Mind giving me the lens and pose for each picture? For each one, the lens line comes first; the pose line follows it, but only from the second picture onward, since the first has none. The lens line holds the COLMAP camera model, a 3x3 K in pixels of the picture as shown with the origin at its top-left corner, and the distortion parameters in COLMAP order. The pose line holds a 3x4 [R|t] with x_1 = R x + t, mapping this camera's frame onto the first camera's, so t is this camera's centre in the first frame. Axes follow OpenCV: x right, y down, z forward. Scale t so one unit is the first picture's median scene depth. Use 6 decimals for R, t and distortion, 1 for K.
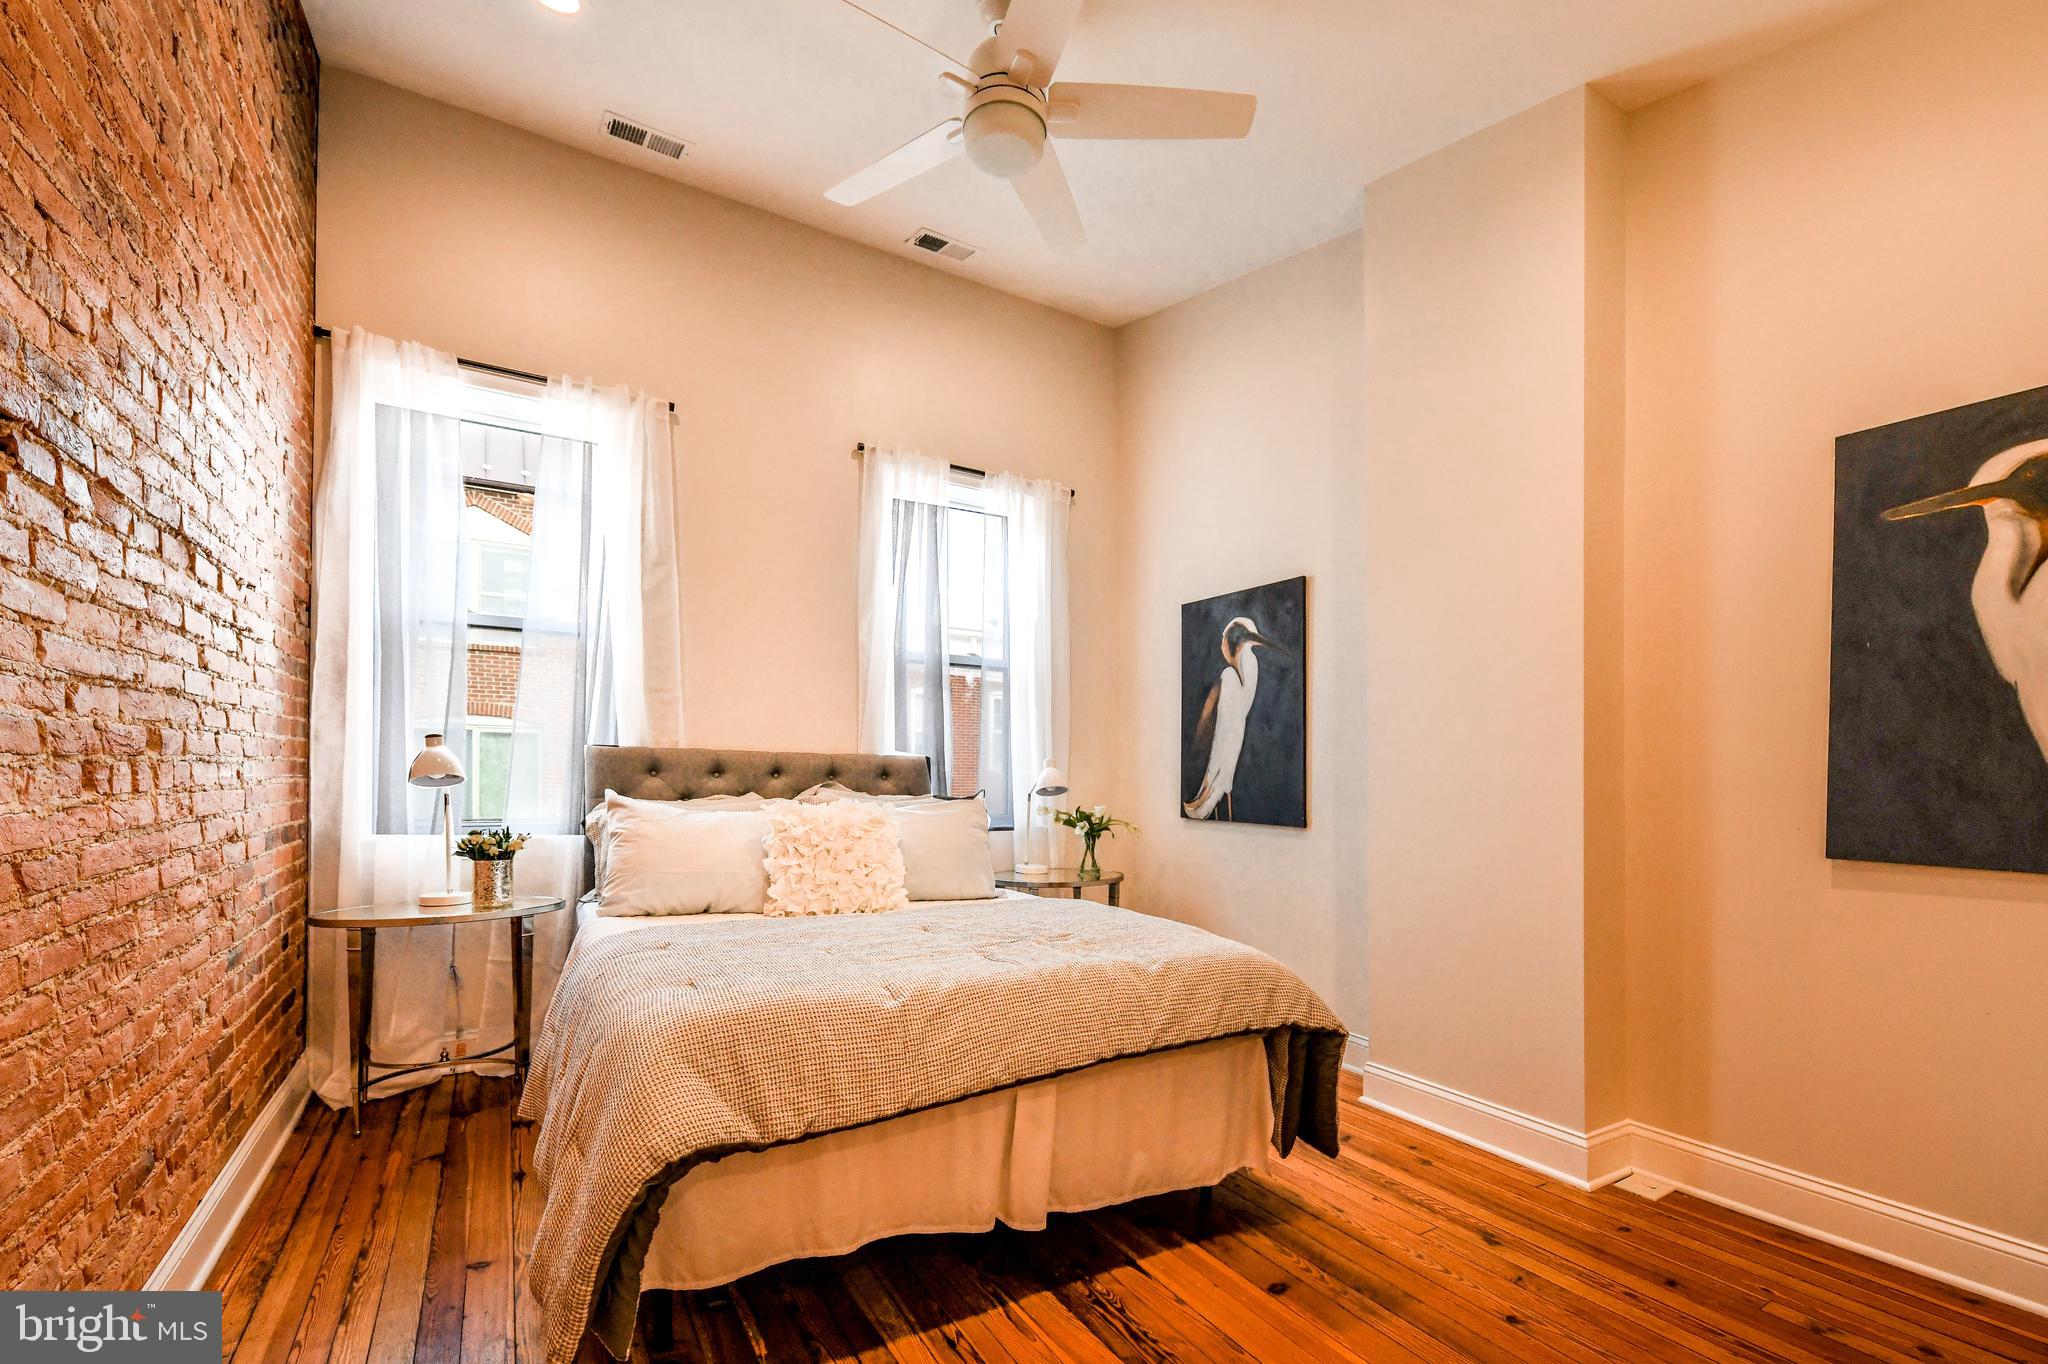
lens RADIAL K [[885.4, 0, 1015.4], [0, 885.4, 771.9], [0, 0, 1]] dist [0.014547, -0.009038]
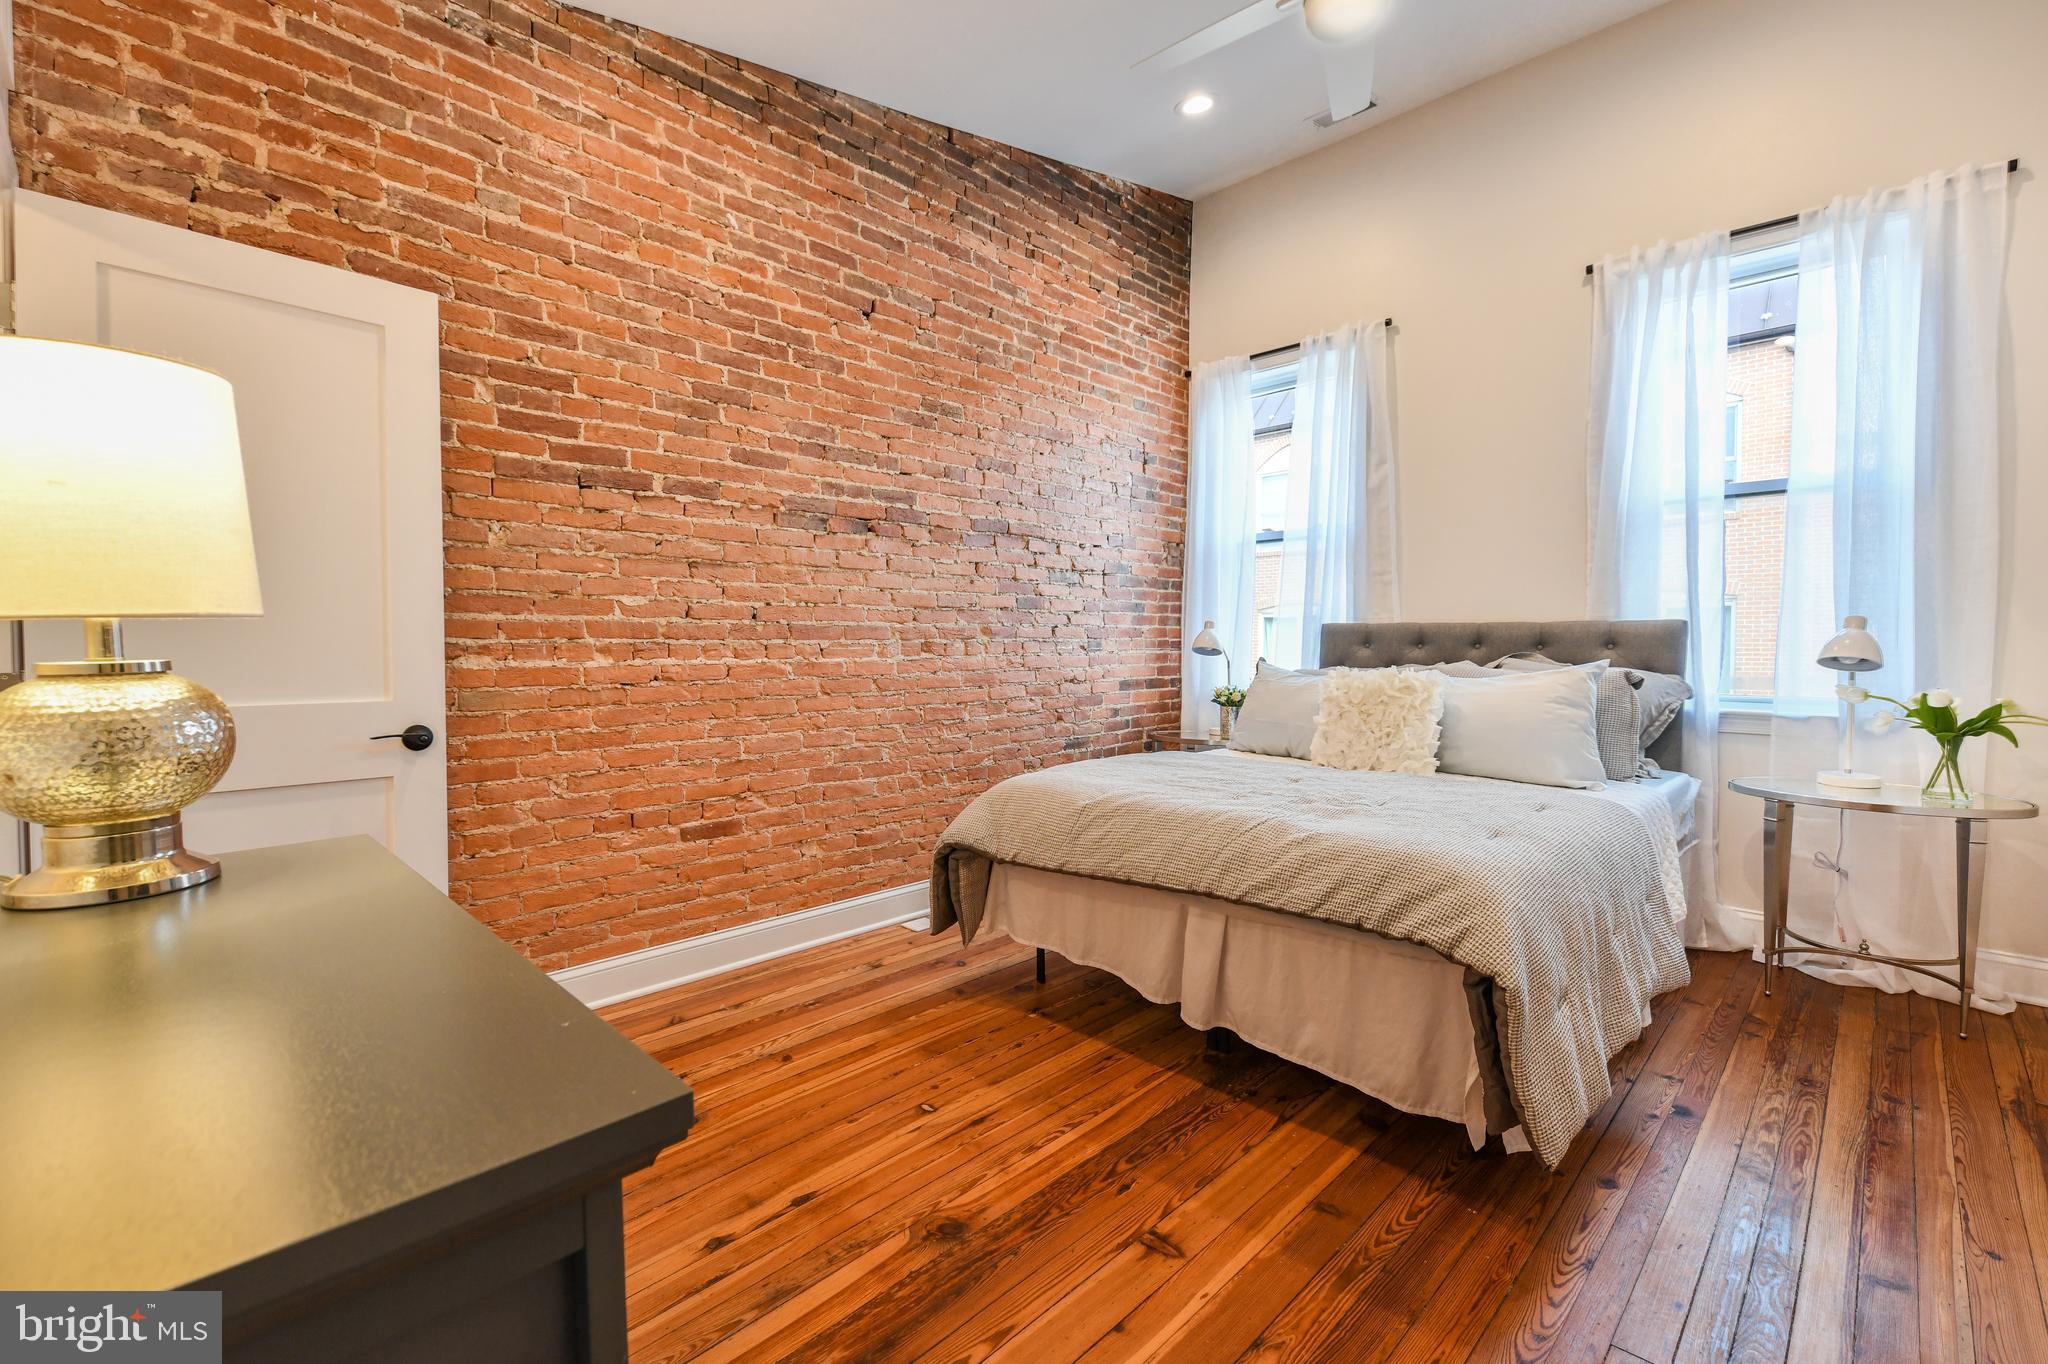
lens RADIAL K [[872.4, 0, 1047.1], [0, 872.4, 666.1], [0, 0, 1]] dist [0.016941, -0.008926]
pose [[0.282058, 0.010302, -0.959342, 0.732573], [0.006458, 0.999899, 0.012637, 0.014620], [0.959376, -0.009760, 0.281963, 0.334750]]
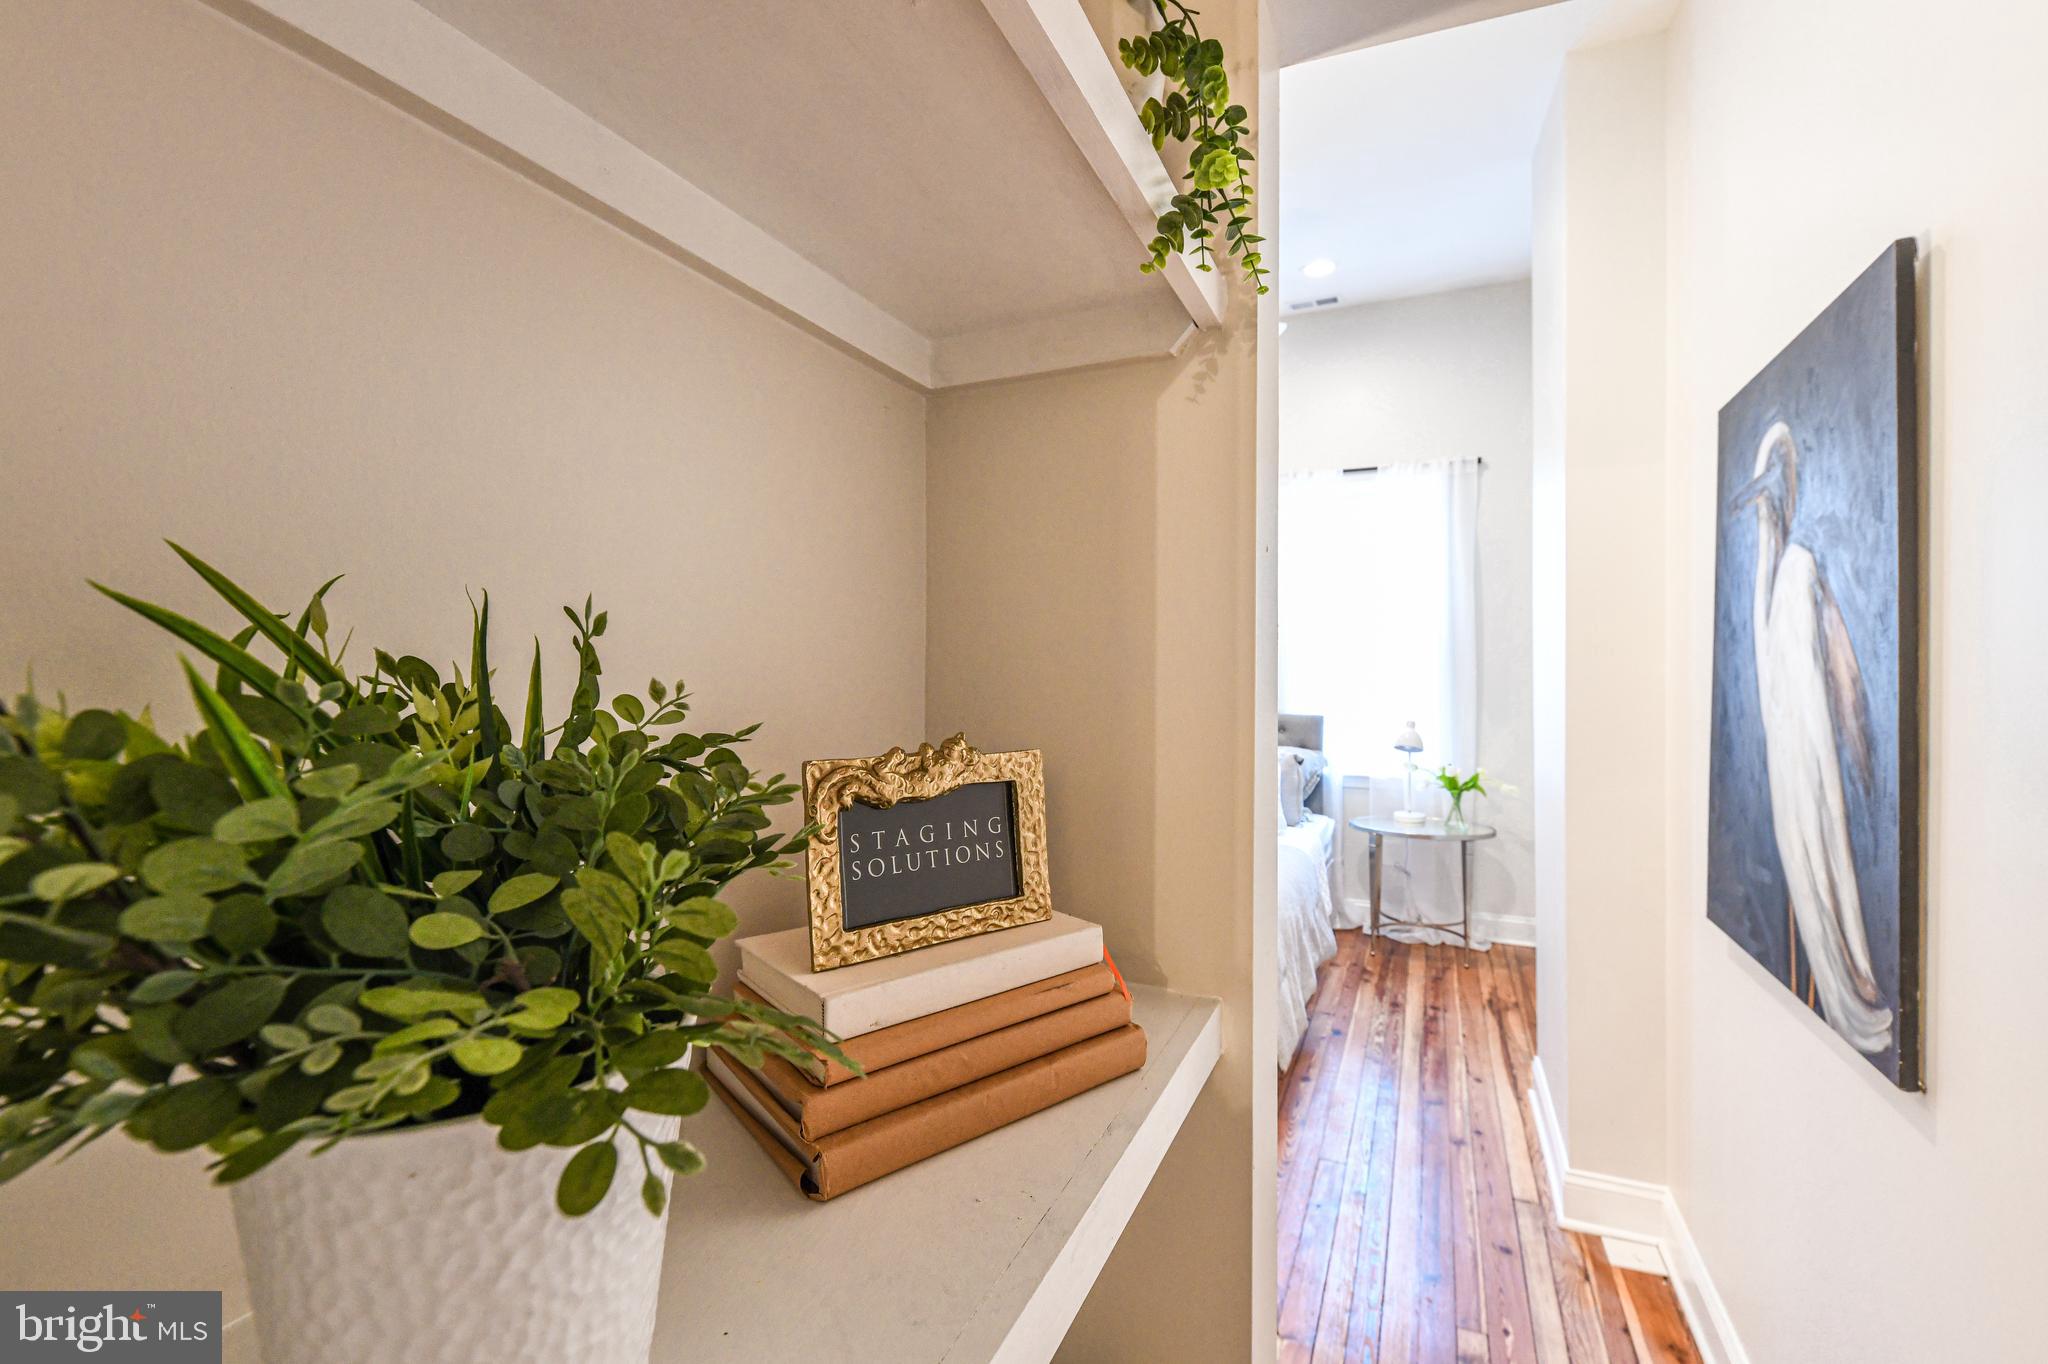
lens RADIAL K [[872.4, 0, 1047.1], [0, 872.4, 666.1], [0, 0, 1]] dist [0.016941, -0.008926]
pose [[0.596663, -0.010706, -0.802421, 0.945879], [0.014517, 0.999891, -0.002547, -0.127164], [0.802361, -0.010129, 0.596753, -0.032338]]
